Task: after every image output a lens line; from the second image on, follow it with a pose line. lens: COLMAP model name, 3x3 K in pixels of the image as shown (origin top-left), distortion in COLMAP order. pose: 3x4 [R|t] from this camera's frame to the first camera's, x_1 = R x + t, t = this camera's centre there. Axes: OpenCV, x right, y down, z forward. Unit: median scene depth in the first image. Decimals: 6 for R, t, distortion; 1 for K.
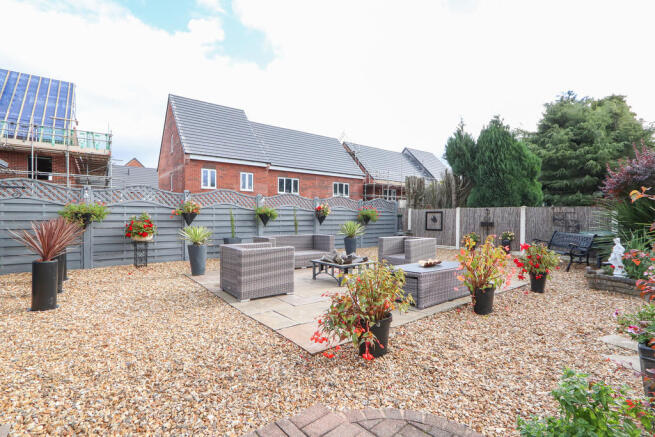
lens RADIAL K [[305.7, 0, 327.5], [0, 305.7, 218.5], [0, 0, 1]] dist [0.000093, -0.000110]
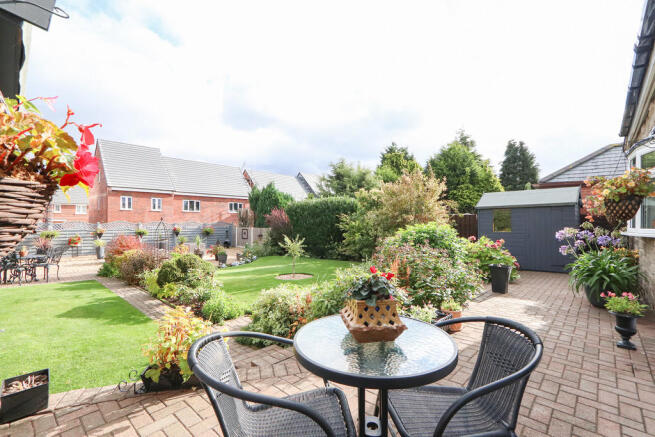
lens RADIAL K [[305.7, 0, 327.5], [0, 305.7, 218.5], [0, 0, 1]] dist [0.000093, -0.000110]
pose [[0.989119, 0.000890, 0.147113, 0.580294], [0.000841, 0.999931, -0.011707, -0.065528], [-0.147113, 0.011704, 0.989050, -0.971568]]
